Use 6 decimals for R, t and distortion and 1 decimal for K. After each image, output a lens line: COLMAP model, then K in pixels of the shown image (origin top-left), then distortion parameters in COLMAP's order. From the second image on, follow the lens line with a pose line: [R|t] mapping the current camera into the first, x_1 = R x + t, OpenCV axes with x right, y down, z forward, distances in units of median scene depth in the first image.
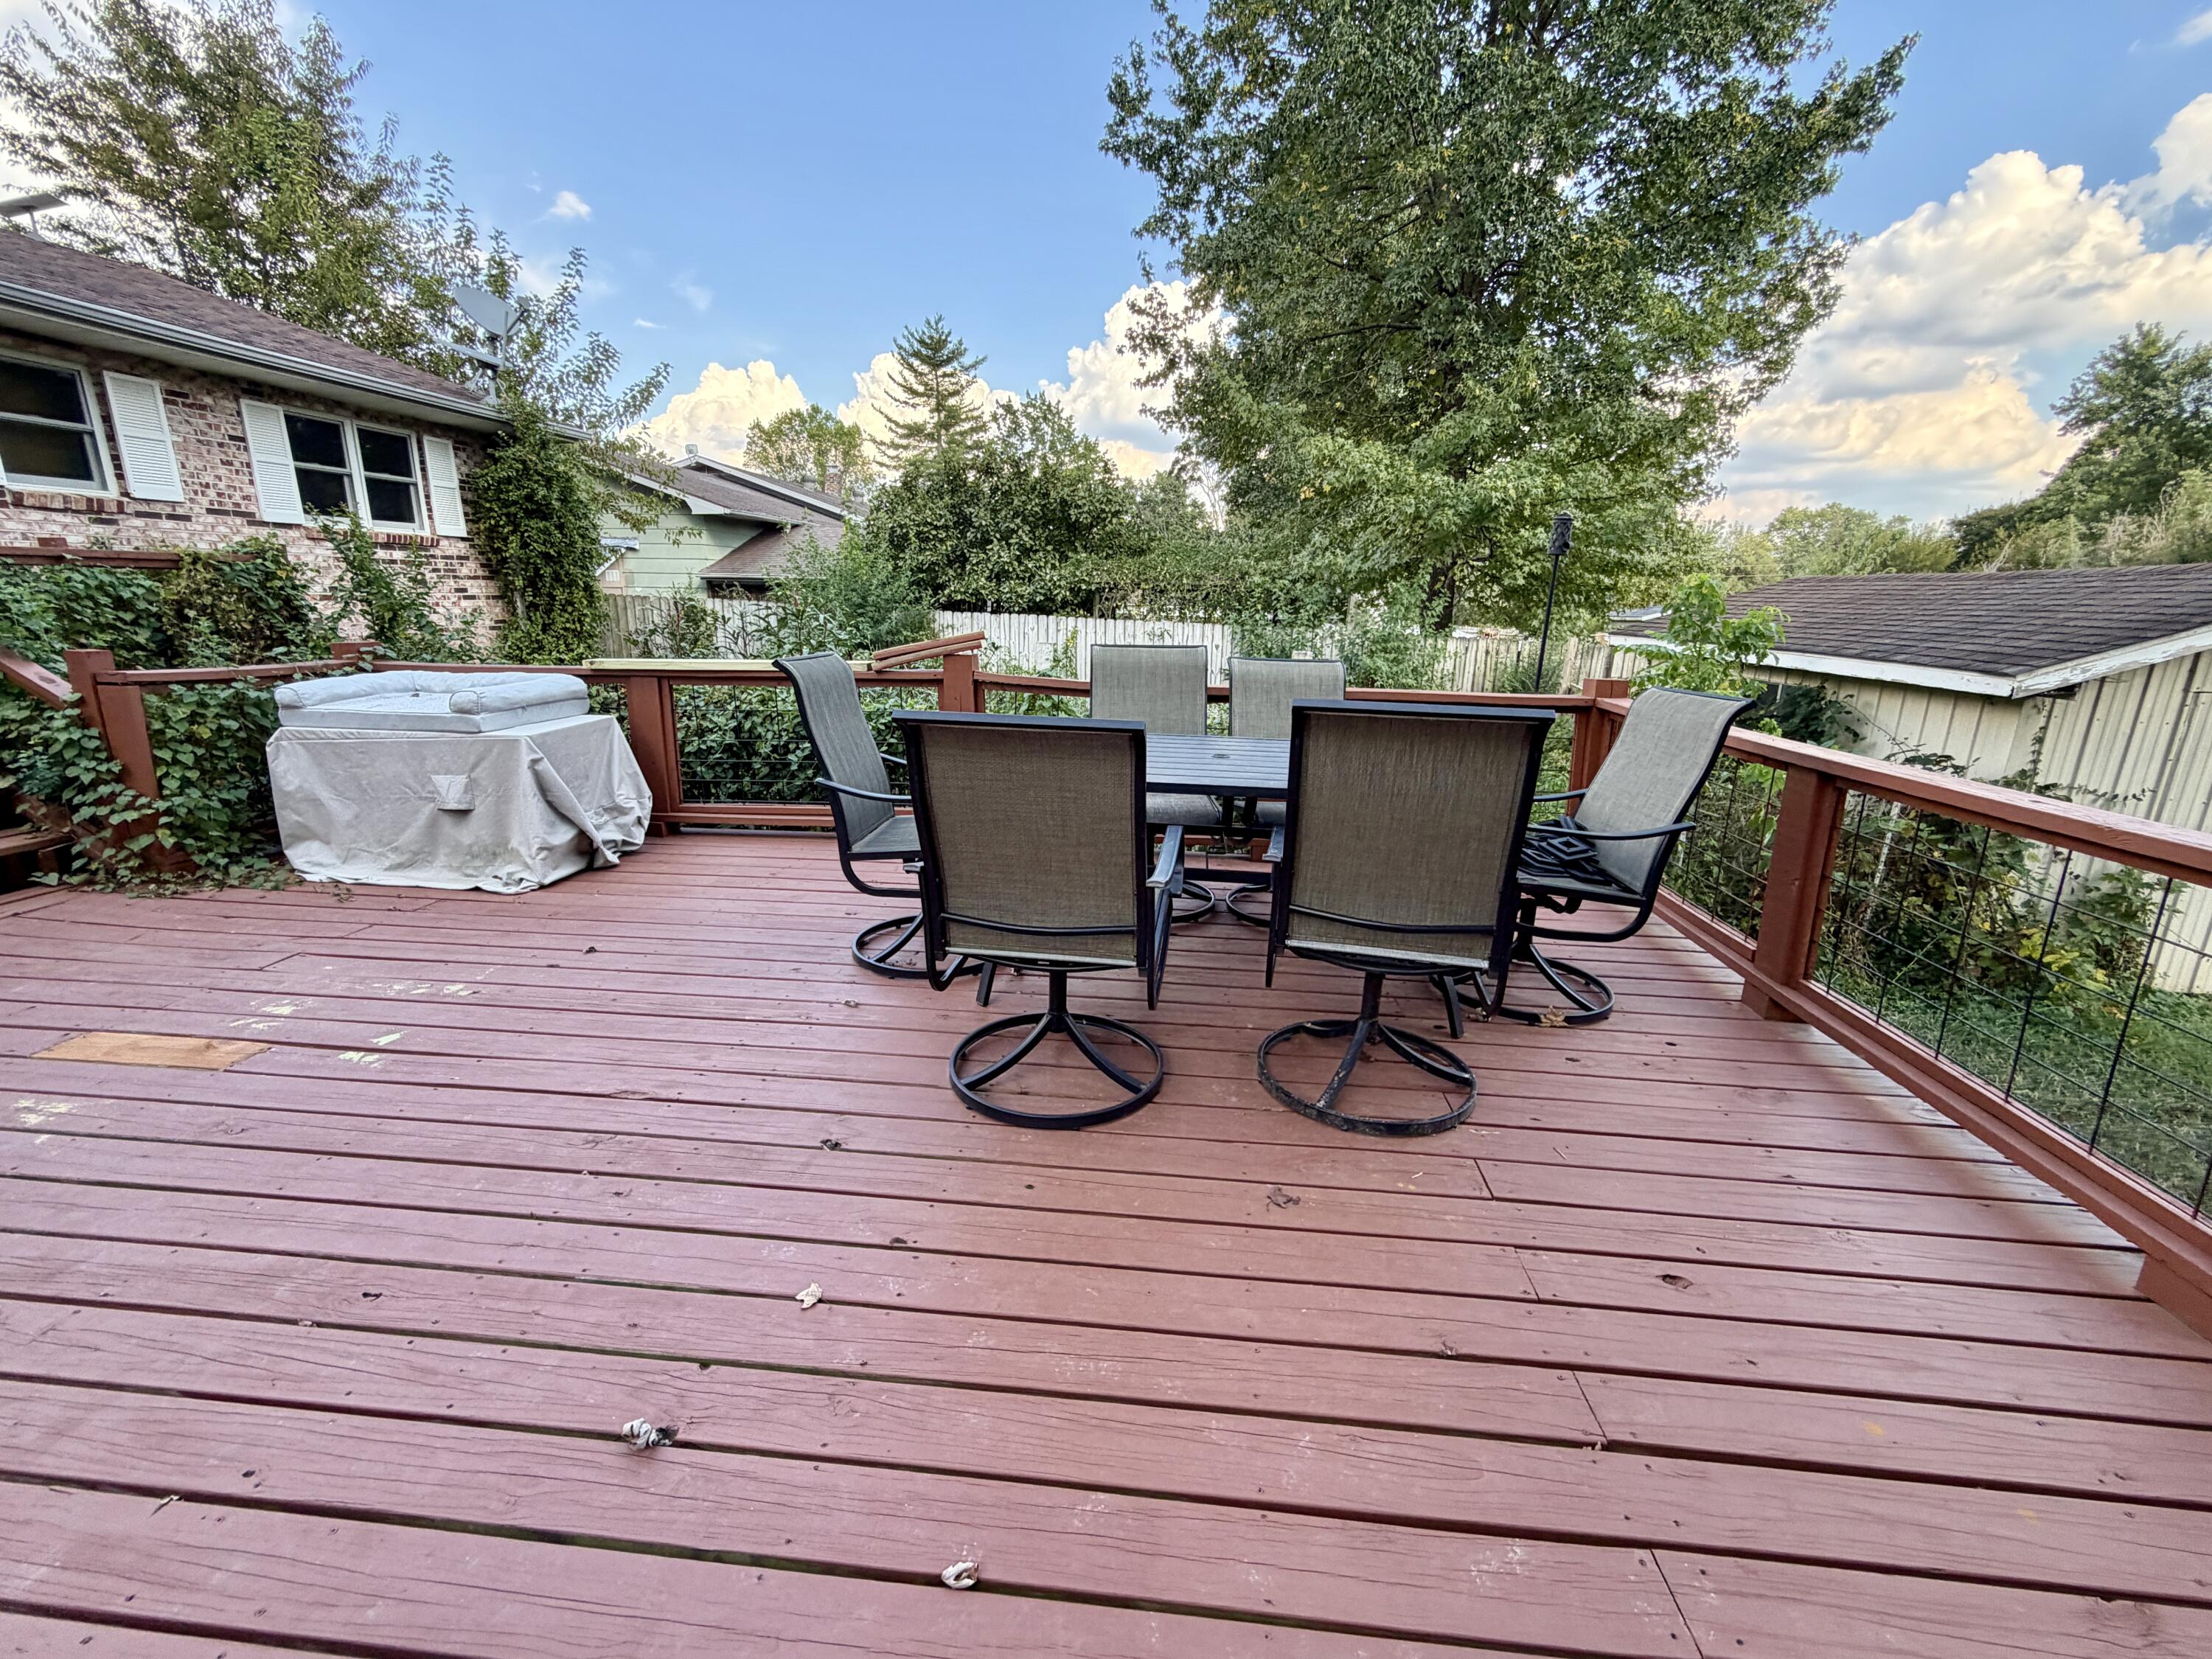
lens RADIAL K [[888.4, 0, 1122.4], [0, 888.4, 850.5], [0, 0, 1]] dist [-0.001414, 0.000298]
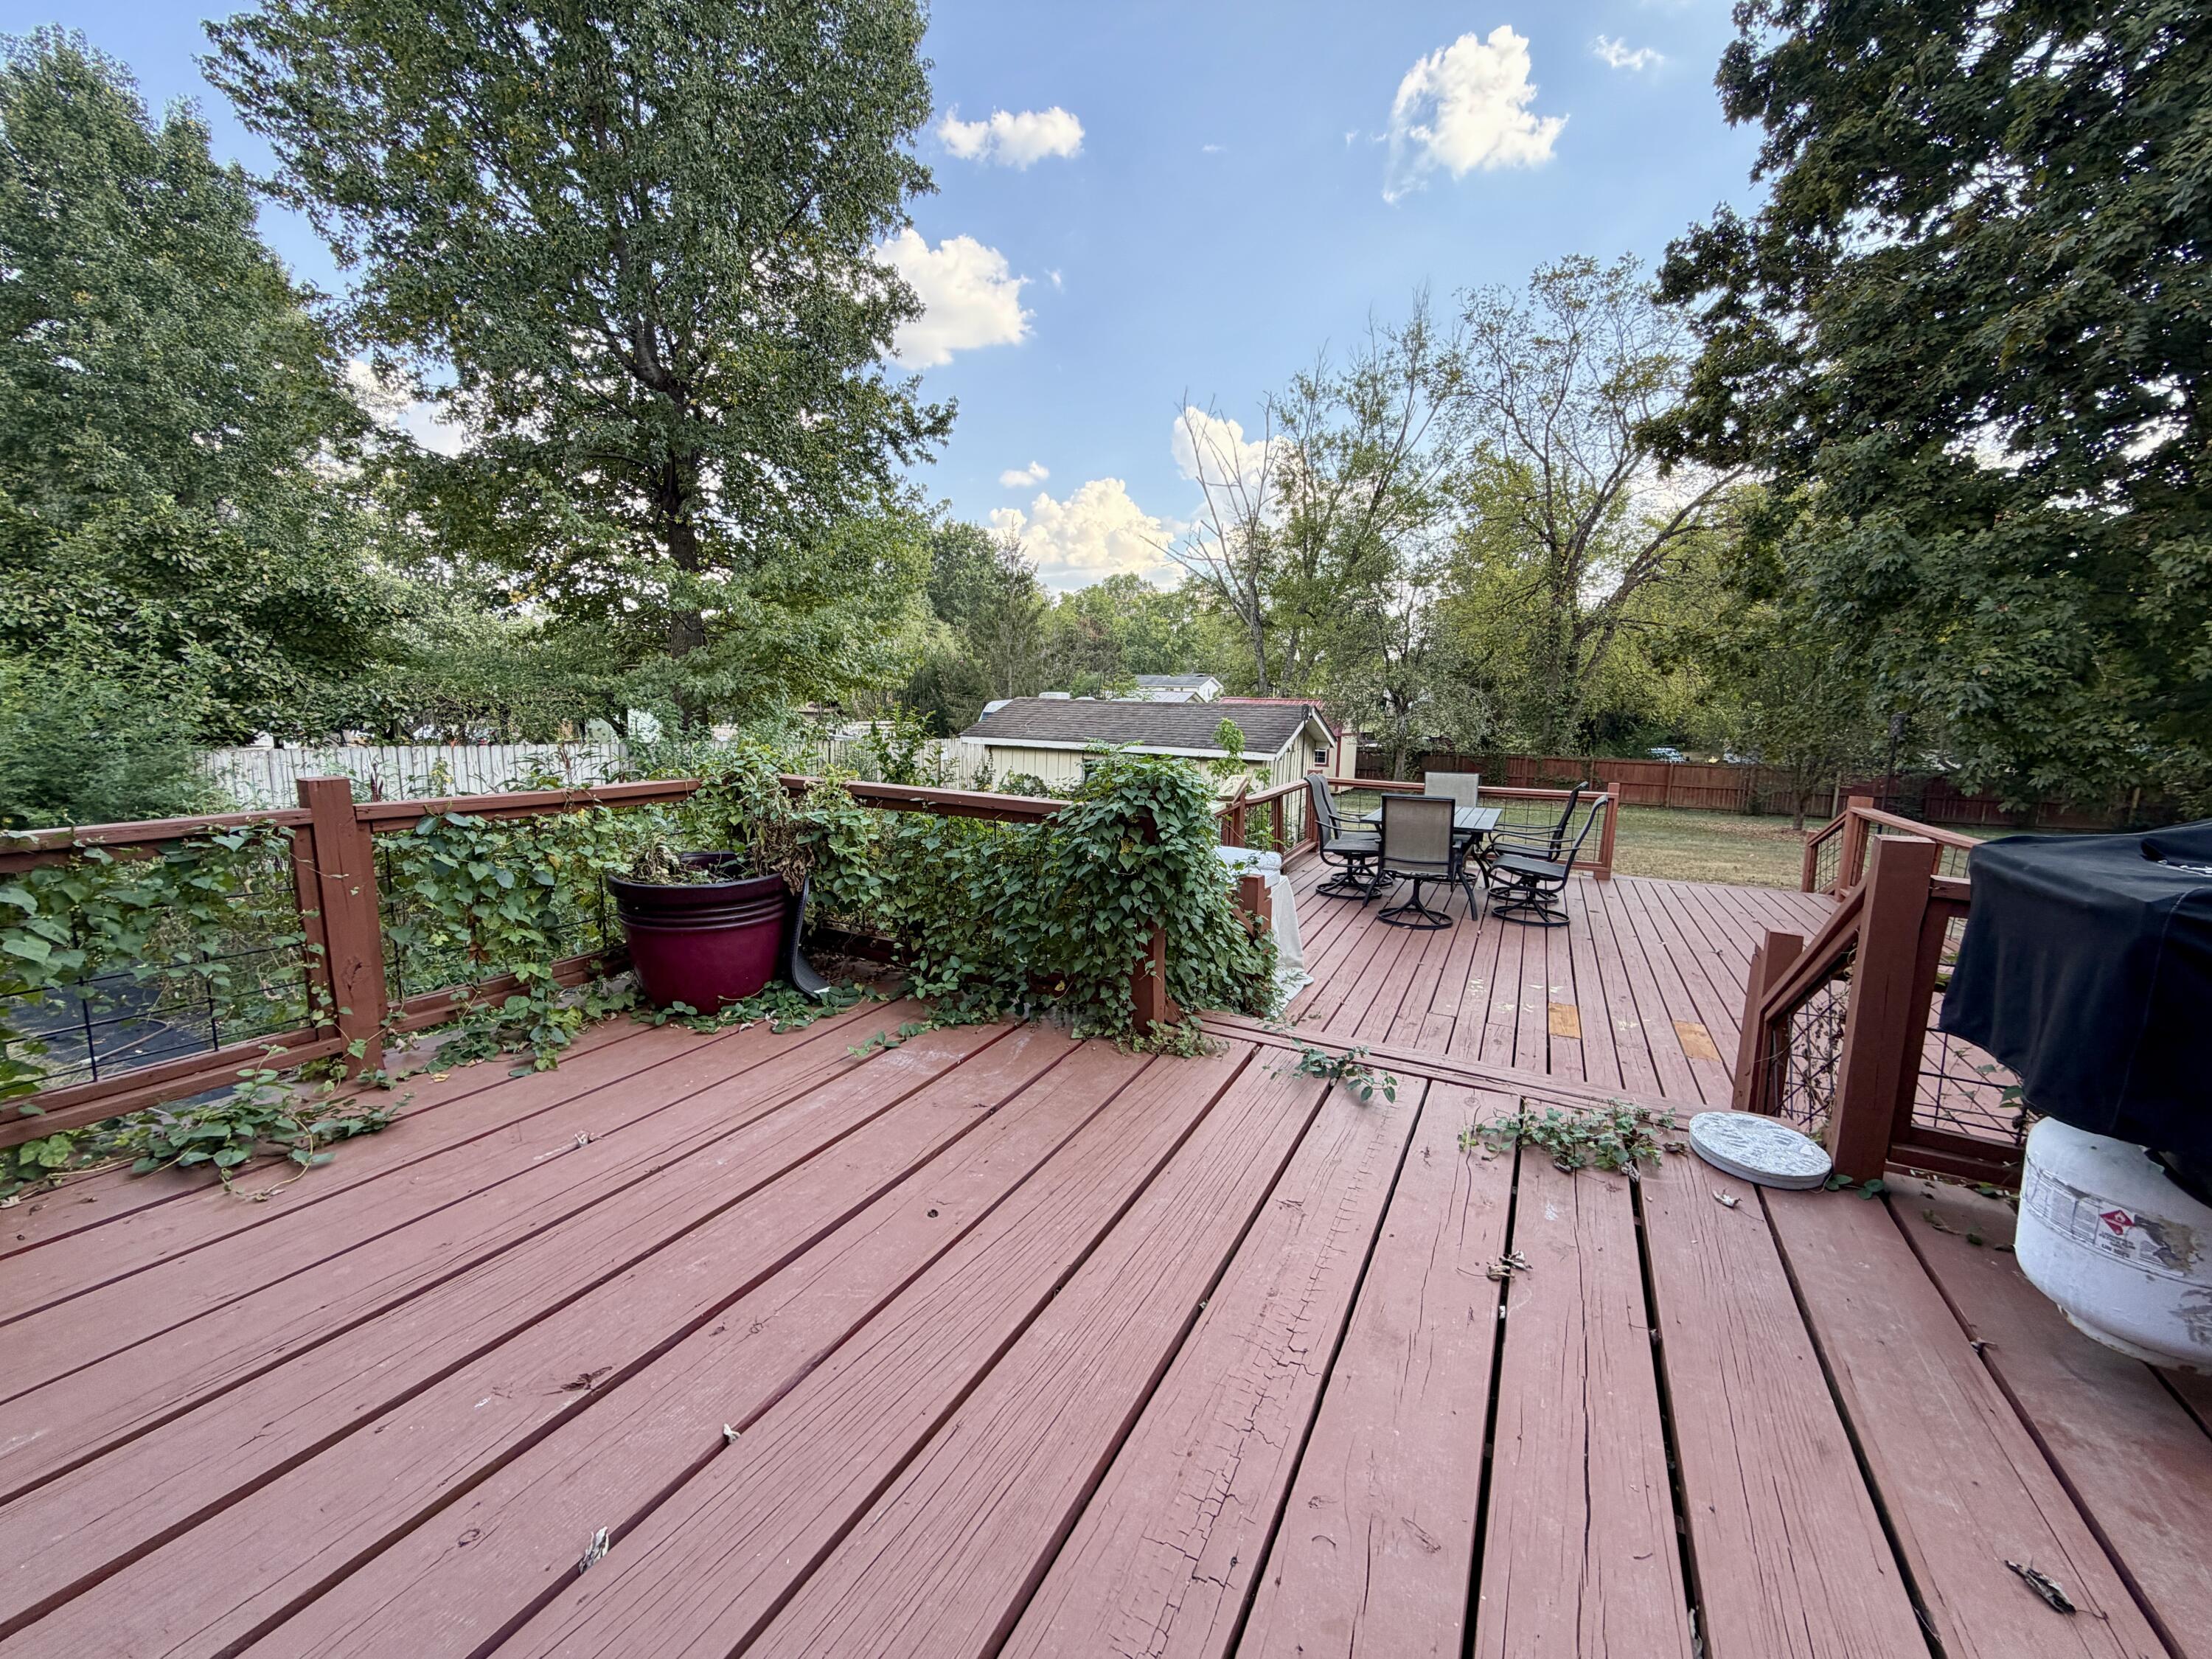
lens RADIAL K [[888.4, 0, 1102.2], [0, 888.4, 828.2], [0, 0, 1]] dist [-0.001414, 0.000298]
pose [[0.353303, -0.152736, 0.922957, -0.654015], [0.247417, 0.966708, 0.065266, -0.114999], [-0.902198, 0.205297, 0.379330, 0.224314]]
